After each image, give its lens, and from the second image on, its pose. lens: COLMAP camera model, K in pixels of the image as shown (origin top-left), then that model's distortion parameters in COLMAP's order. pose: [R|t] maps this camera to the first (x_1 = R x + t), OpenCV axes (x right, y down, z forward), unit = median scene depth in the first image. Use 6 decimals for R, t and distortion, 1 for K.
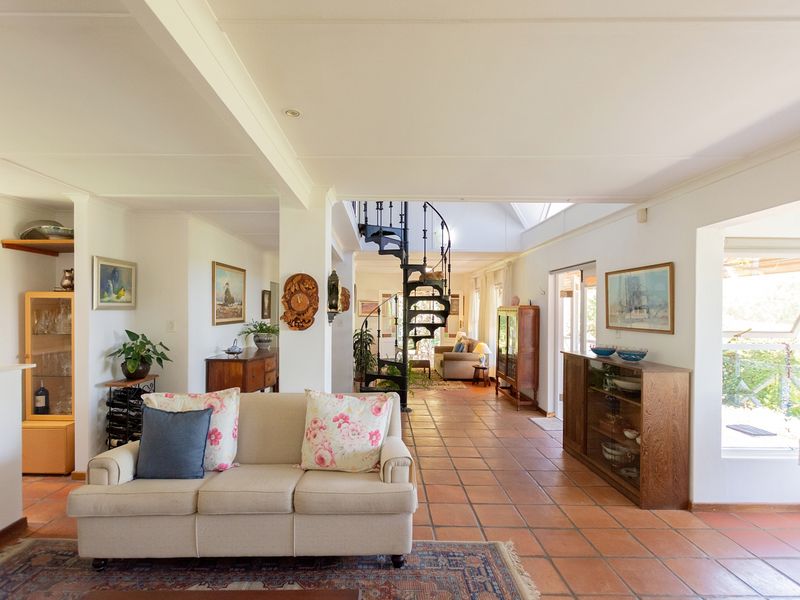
lens RADIAL K [[405.3, 0, 390.0], [0, 405.3, 317.4], [0, 0, 1]] dist [0.003941, 0.000329]
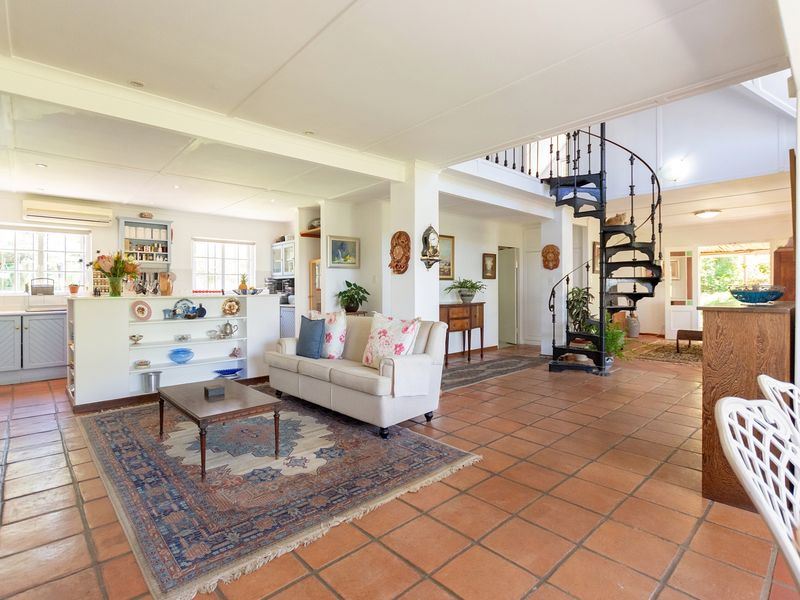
lens RADIAL K [[409.4, 0, 389.1], [0, 409.4, 290.5], [0, 0, 1]] dist [-0.003449, 0.000417]
pose [[0.672150, -0.005866, -0.740392, 0.527307], [-0.000243, 0.999967, -0.008143, 0.067940], [0.740415, 0.005653, 0.672127, 0.048361]]
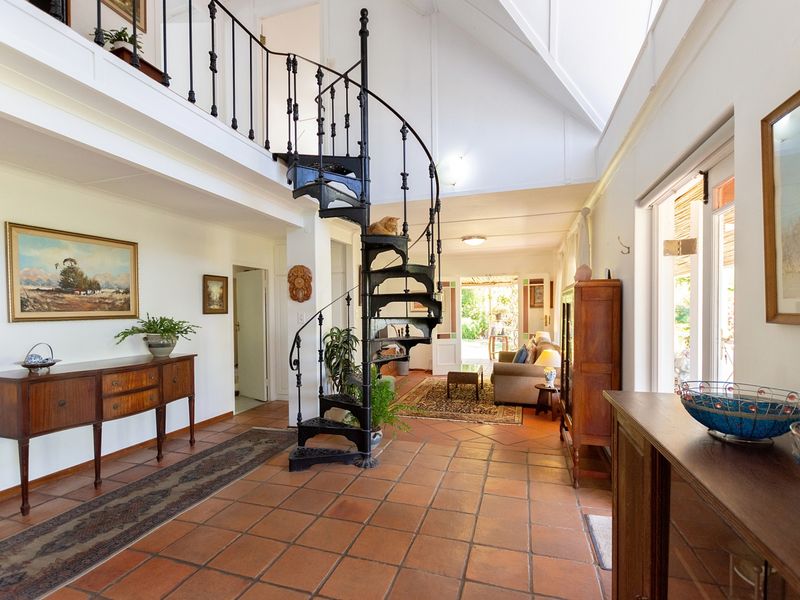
lens RADIAL K [[405.3, 0, 390.0], [0, 405.3, 317.4], [0, 0, 1]] dist [0.003941, 0.000329]
pose [[0.948863, -0.010354, -0.315519, 0.346379], [0.011206, 0.999937, 0.000887, 0.019159], [0.315490, -0.004377, 0.948919, 0.603473]]
